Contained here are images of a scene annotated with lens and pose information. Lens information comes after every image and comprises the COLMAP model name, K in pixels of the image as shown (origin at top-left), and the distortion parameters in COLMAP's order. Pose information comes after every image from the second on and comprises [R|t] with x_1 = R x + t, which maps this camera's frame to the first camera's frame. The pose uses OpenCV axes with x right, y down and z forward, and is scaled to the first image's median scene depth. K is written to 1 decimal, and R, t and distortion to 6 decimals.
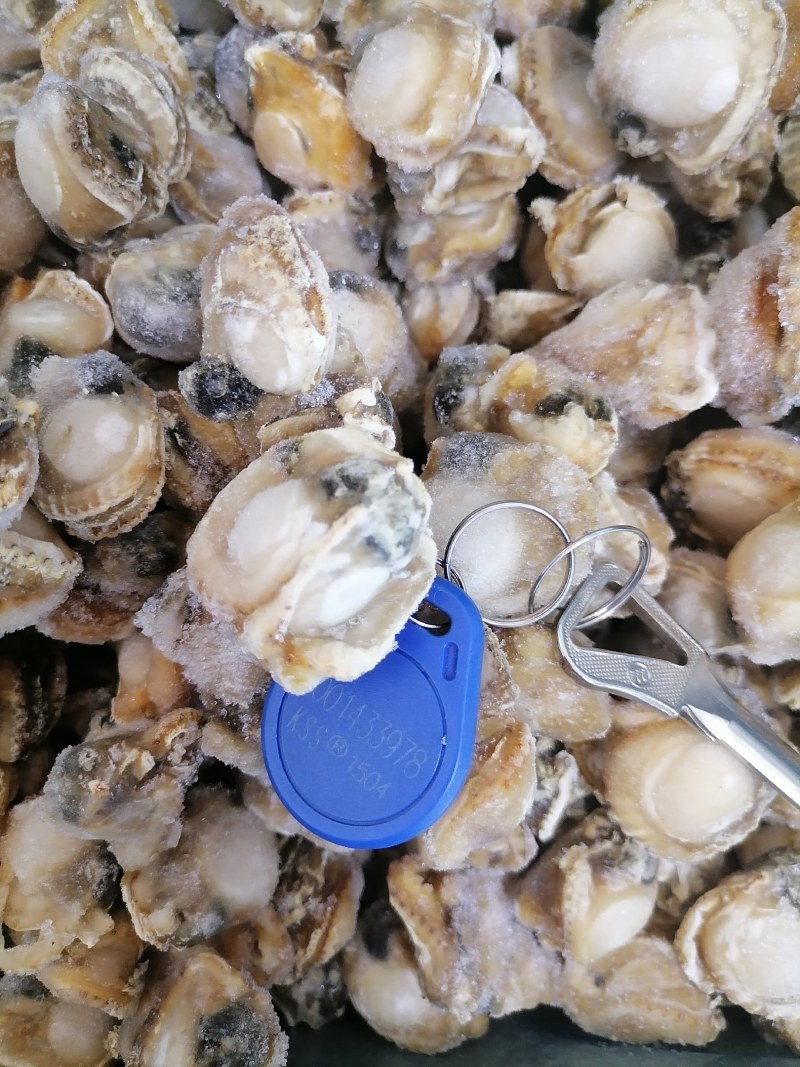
lens RADIAL K [[896.3, 0, 399.1], [0, 896.3, 530.1], [0, 0, 1]] dist [-0.014537, -0.016904]
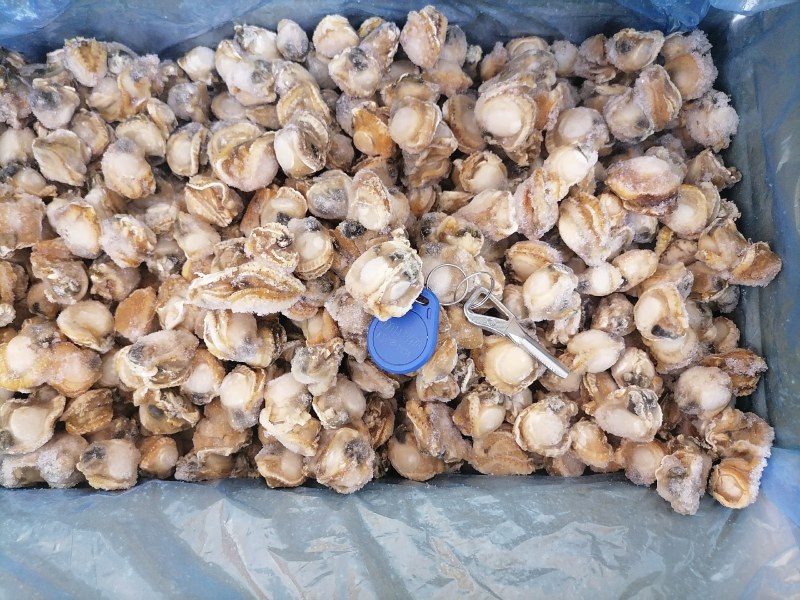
lens RADIAL K [[672.0, 0, 399.9], [0, 672.0, 301.3], [0, 0, 1]] dist [-0.014537, -0.016904]
pose [[0.999256, -0.013995, 0.035937, -0.109437], [0.015557, 0.998930, -0.043560, 0.172794], [-0.035289, 0.044087, 0.998404, -1.159083]]
